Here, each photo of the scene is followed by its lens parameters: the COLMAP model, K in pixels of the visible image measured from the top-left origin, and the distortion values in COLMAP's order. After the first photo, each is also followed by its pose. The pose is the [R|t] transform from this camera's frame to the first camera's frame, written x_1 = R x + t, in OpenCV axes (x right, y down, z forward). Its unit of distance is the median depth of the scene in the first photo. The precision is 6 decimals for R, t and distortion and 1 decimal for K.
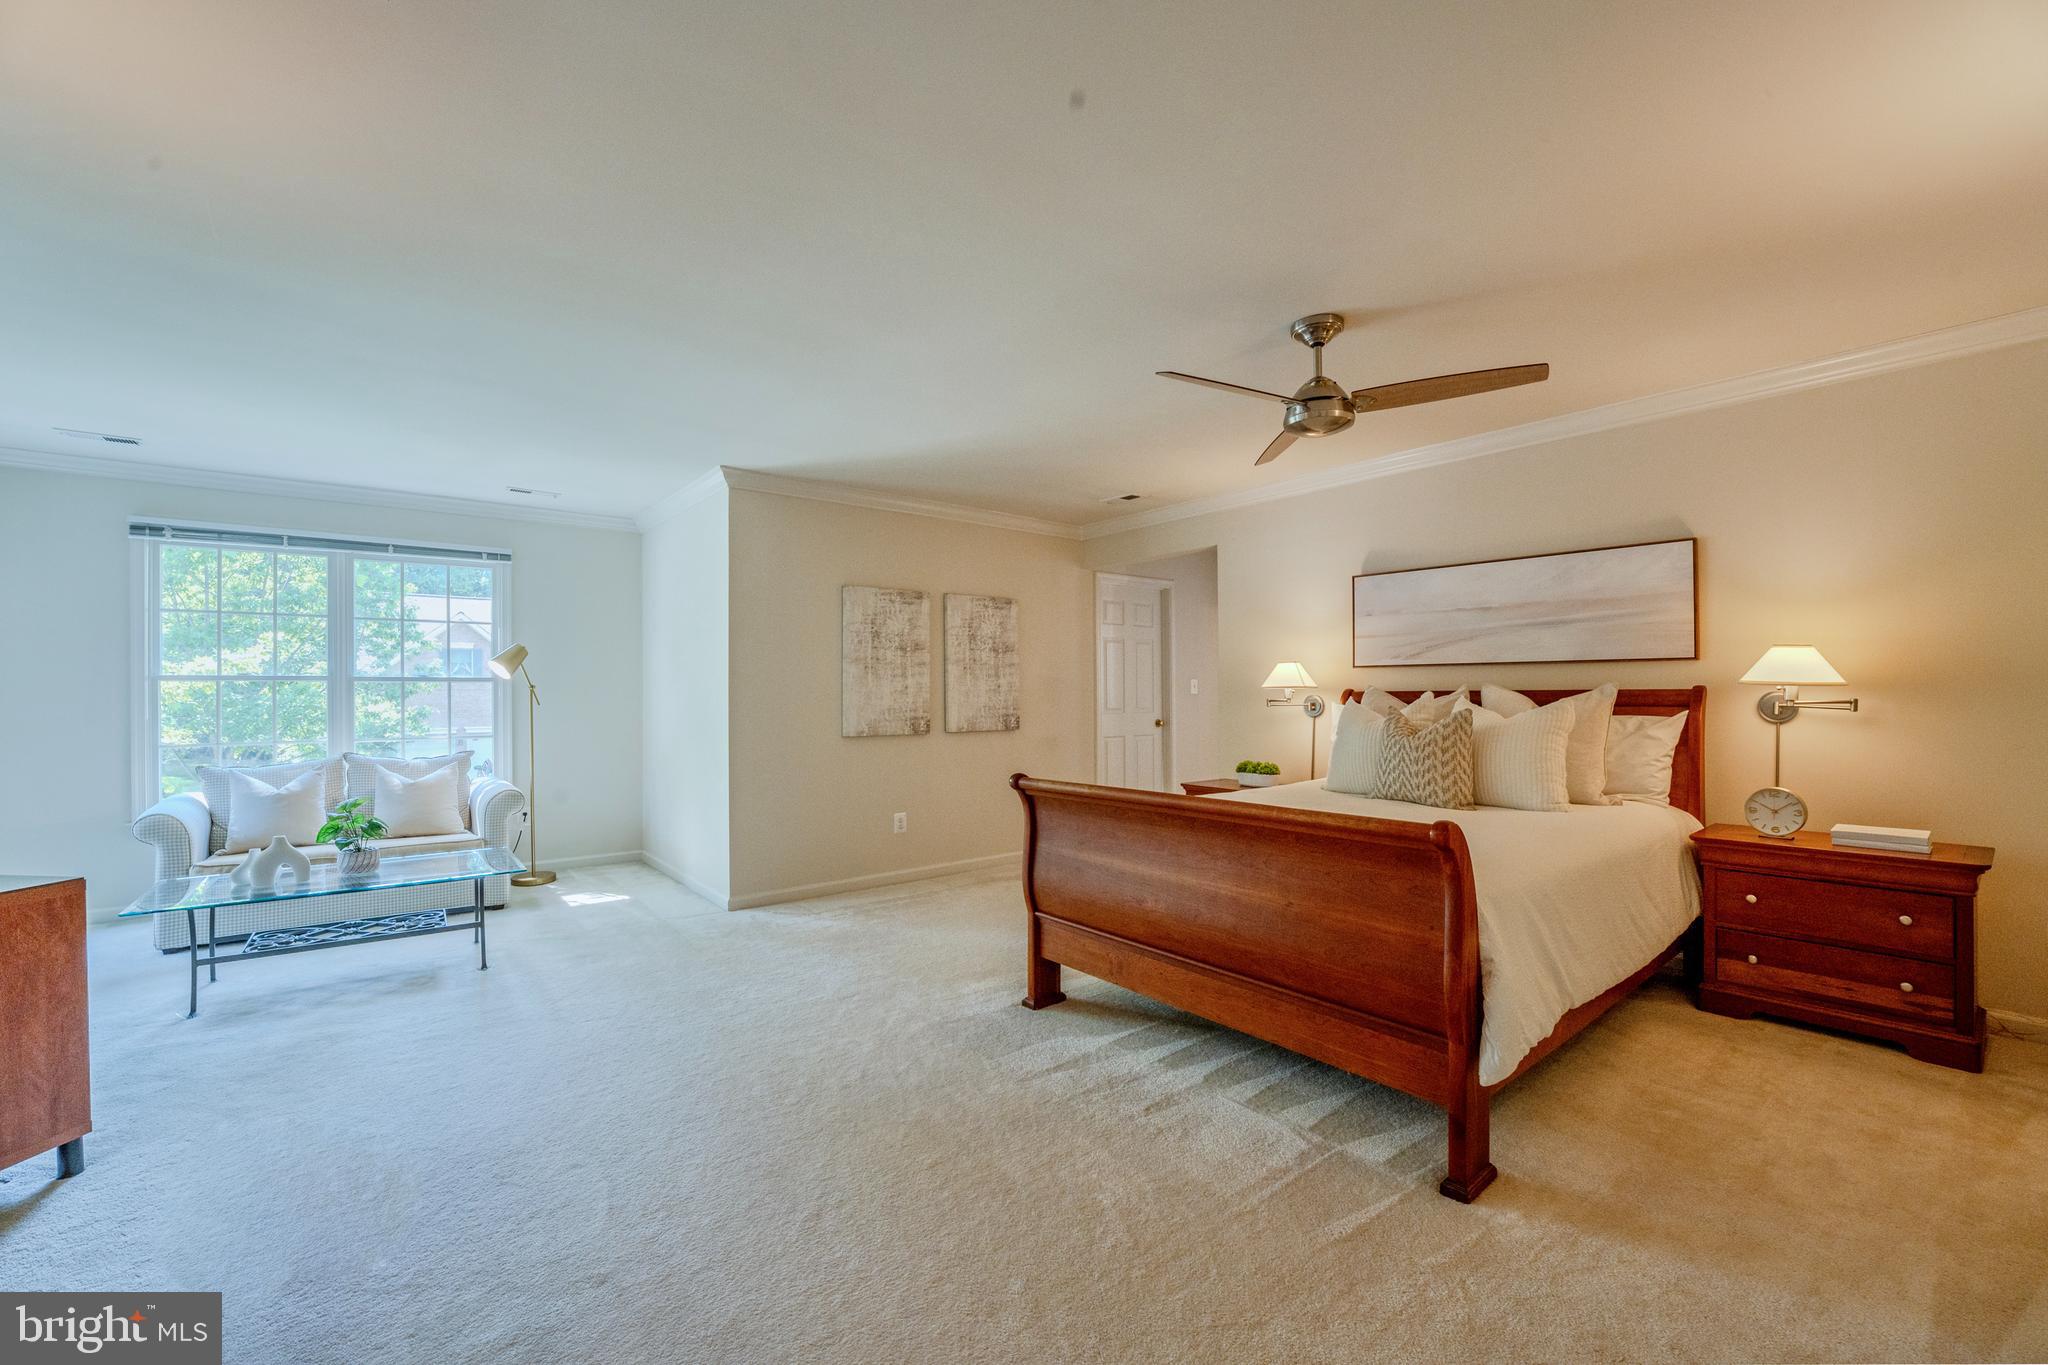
lens RADIAL K [[826.2, 0, 1023.0], [0, 826.2, 699.3], [0, 0, 1]] dist [0.000328, -0.000270]
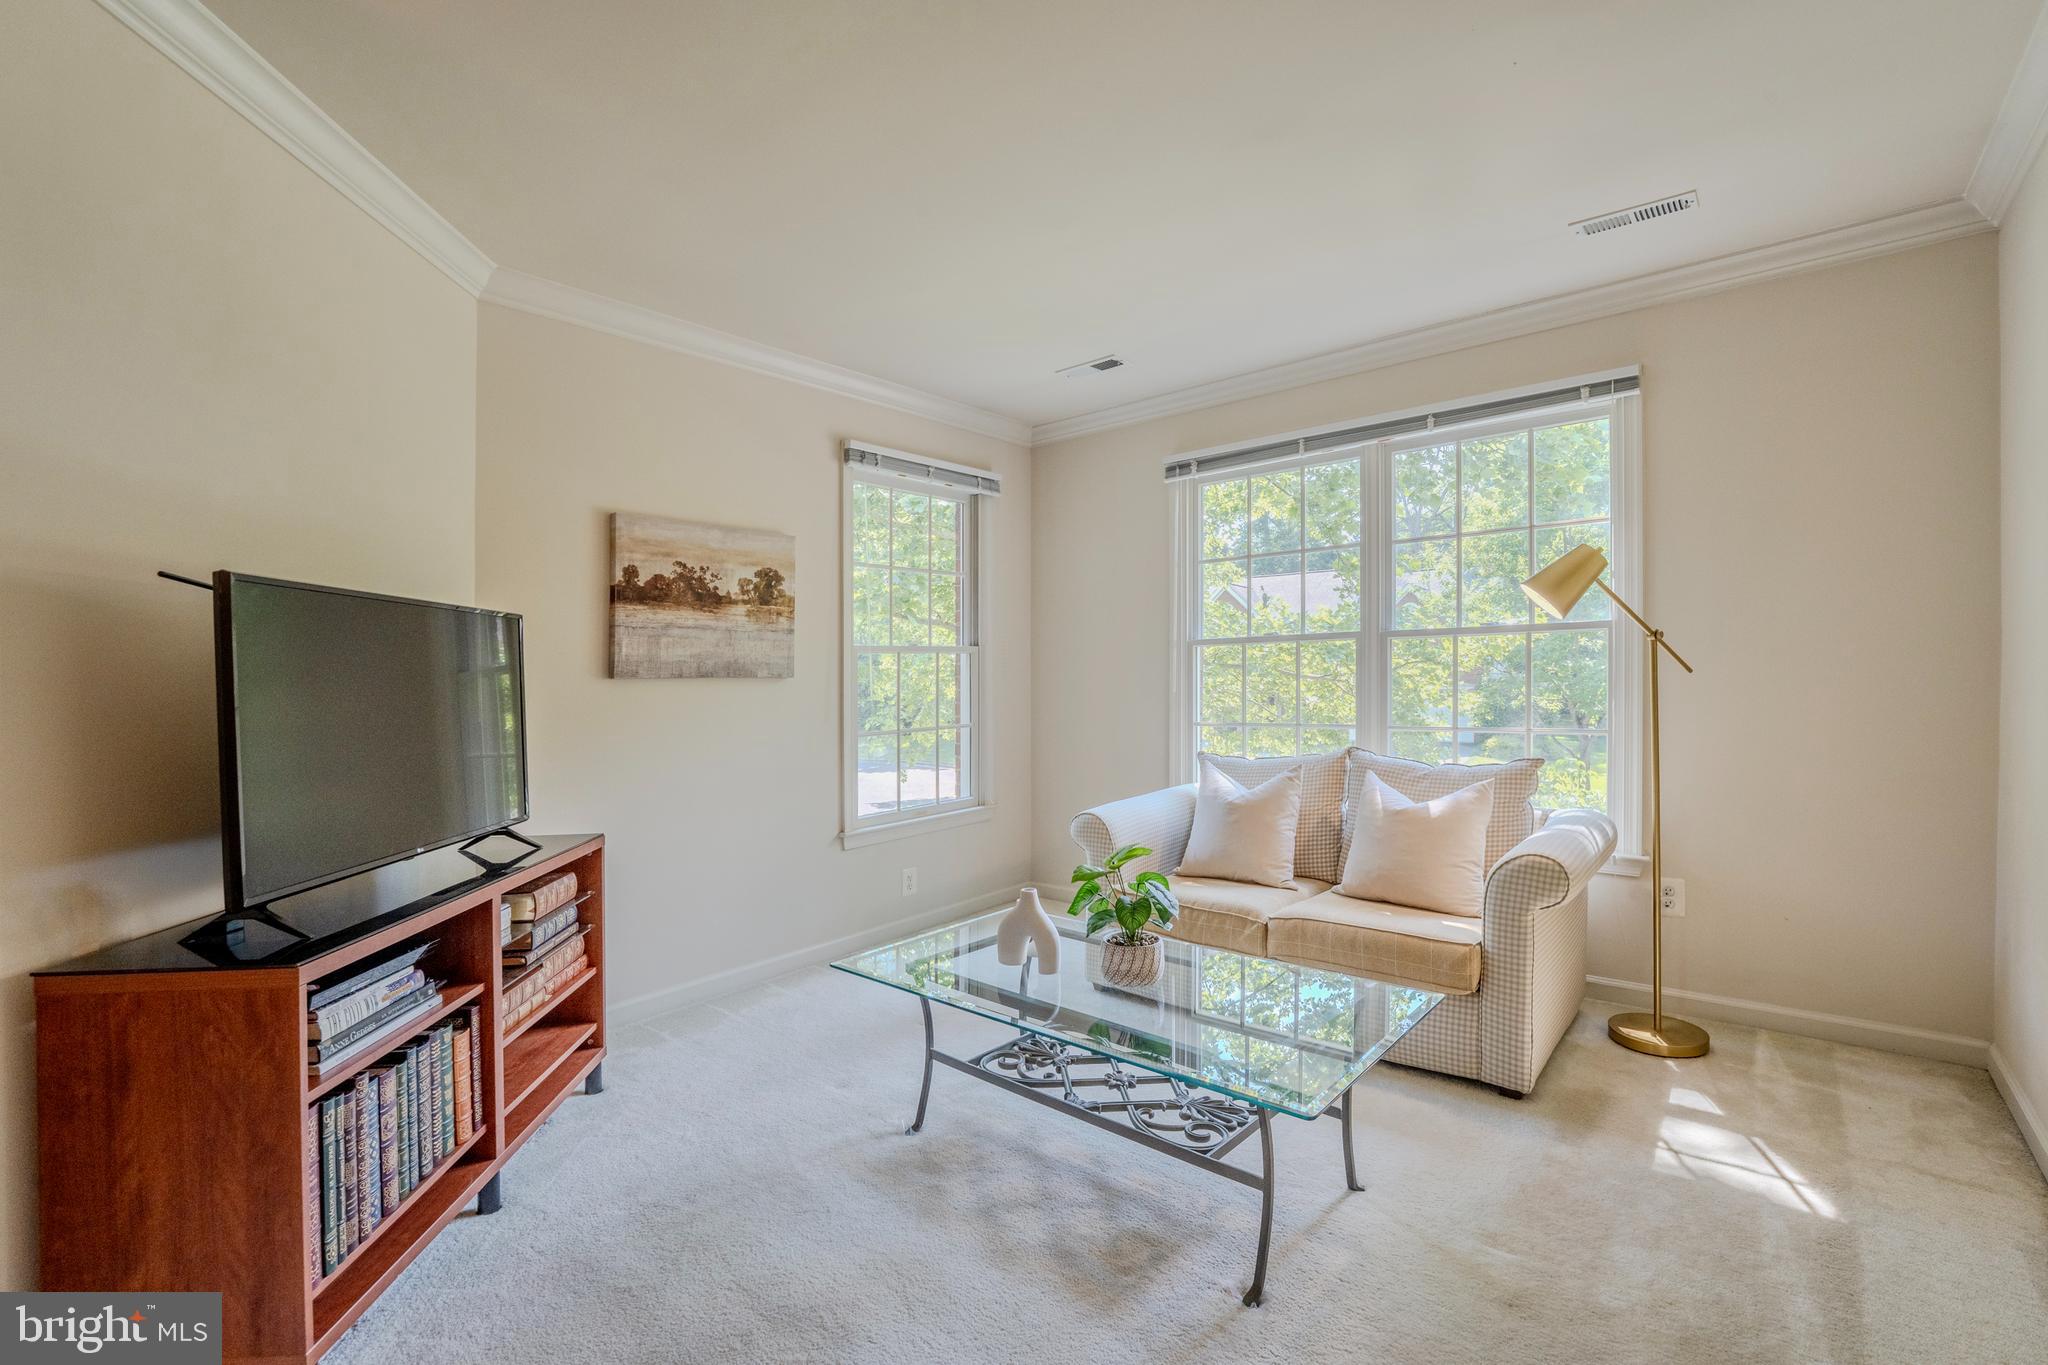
lens RADIAL K [[876.7, 0, 1016.9], [0, 876.7, 684.3], [0, 0, 1]] dist [-0.016131, -0.000940]
pose [[0.162128, 0.010555, -0.986713, -0.154589], [0.013600, 0.999824, 0.012930, 0.002000], [0.986676, -0.015516, 0.161956, 0.534046]]
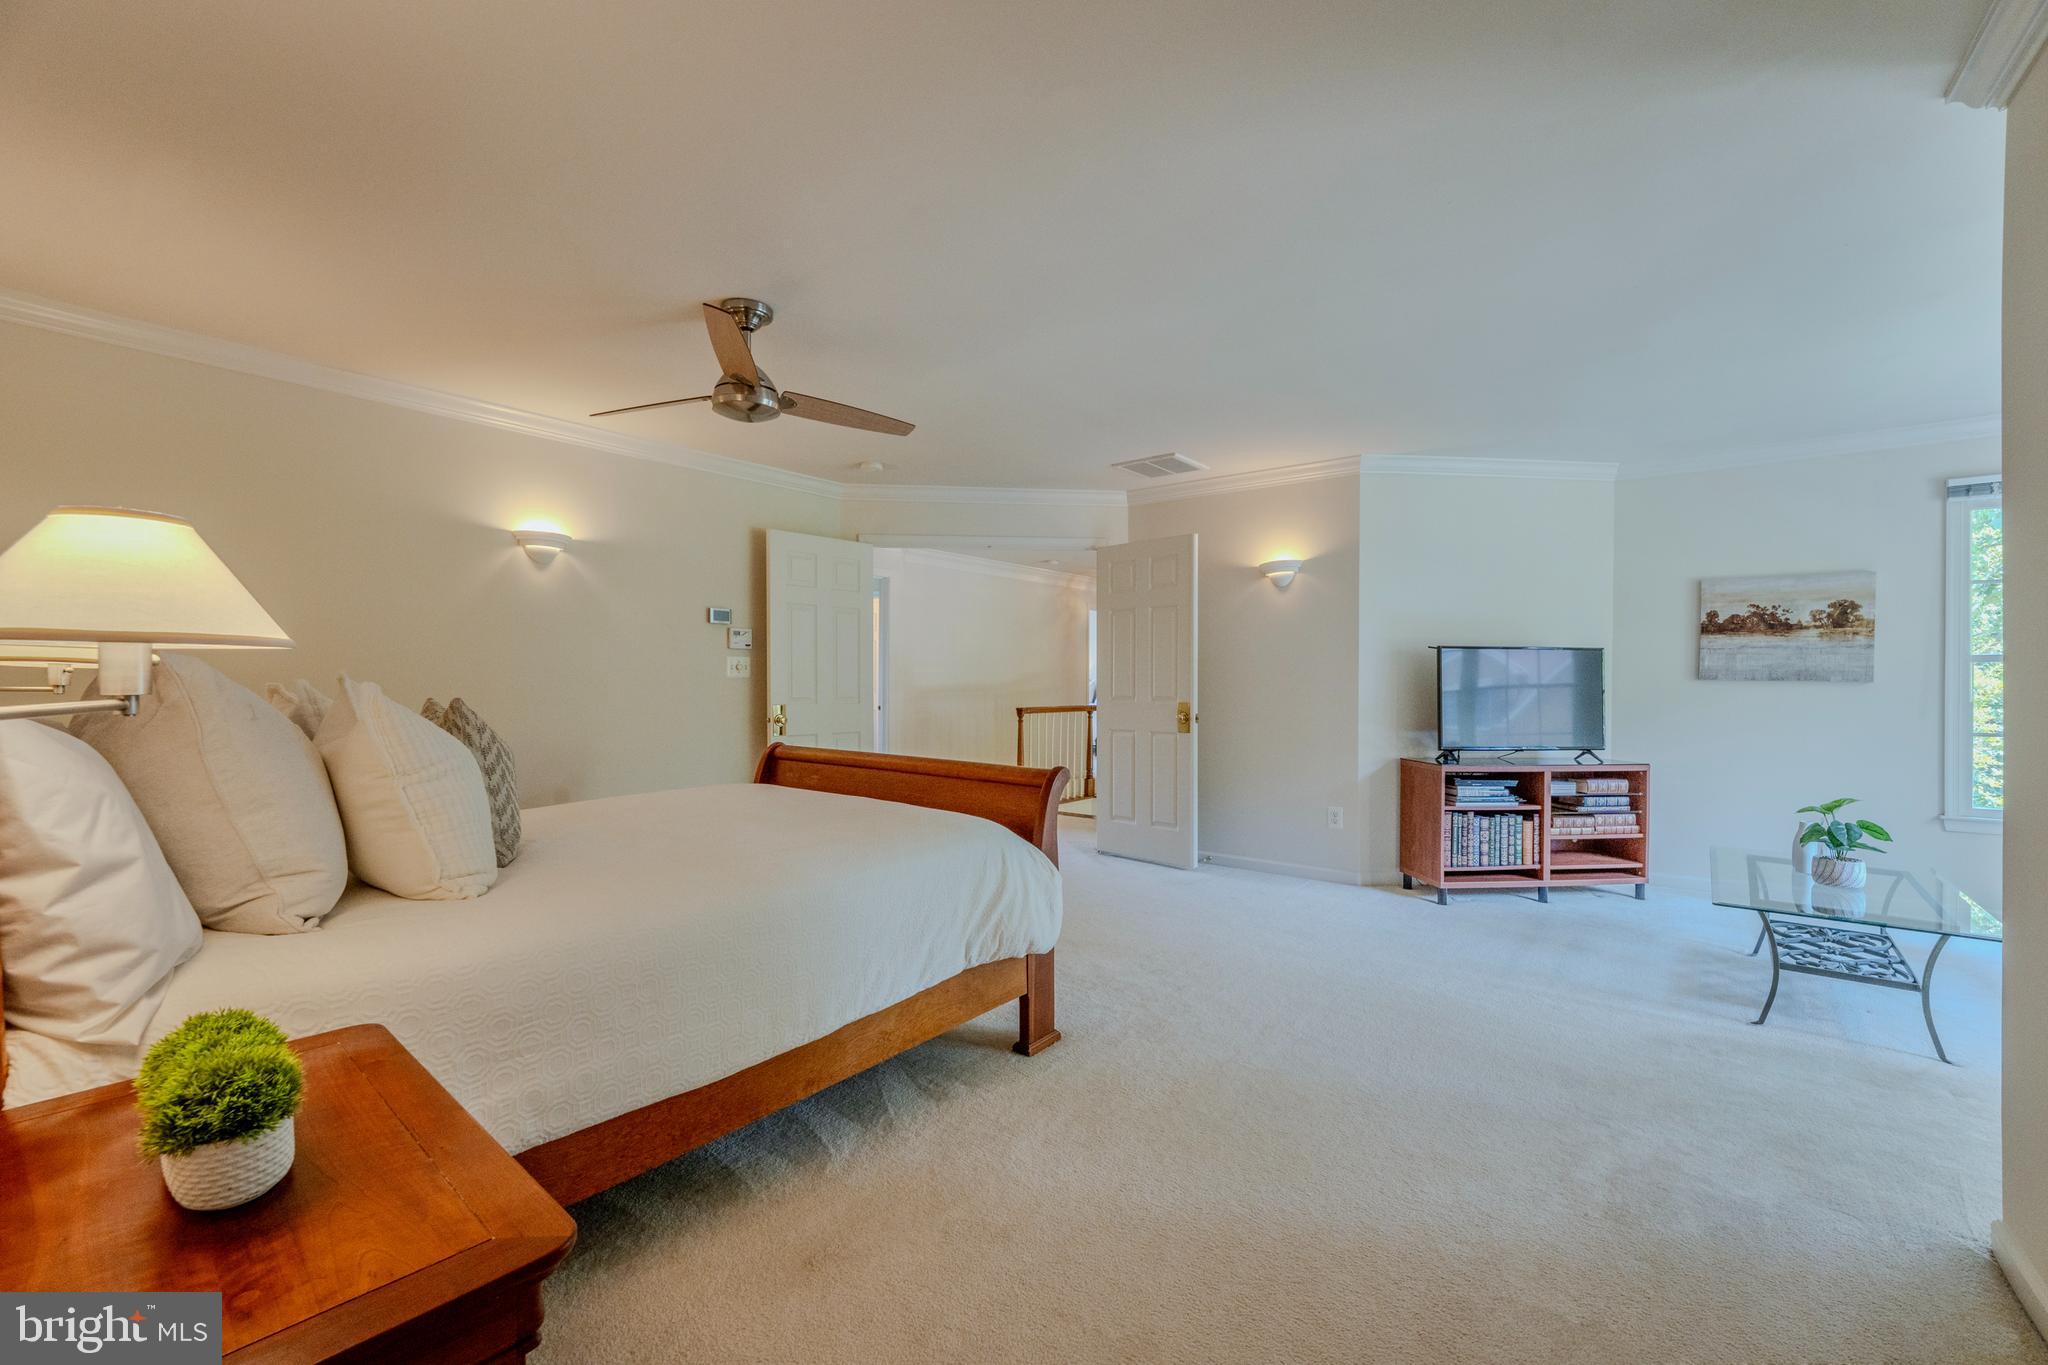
lens RADIAL K [[826.2, 0, 1012.8], [0, 826.2, 666.3], [0, 0, 1]] dist [0.000328, -0.000270]
pose [[-0.984369, -0.001460, -0.176112, 0.114320], [-0.000173, 0.999973, -0.007321, -0.005427], [0.176118, -0.007176, -0.984343, 1.081465]]
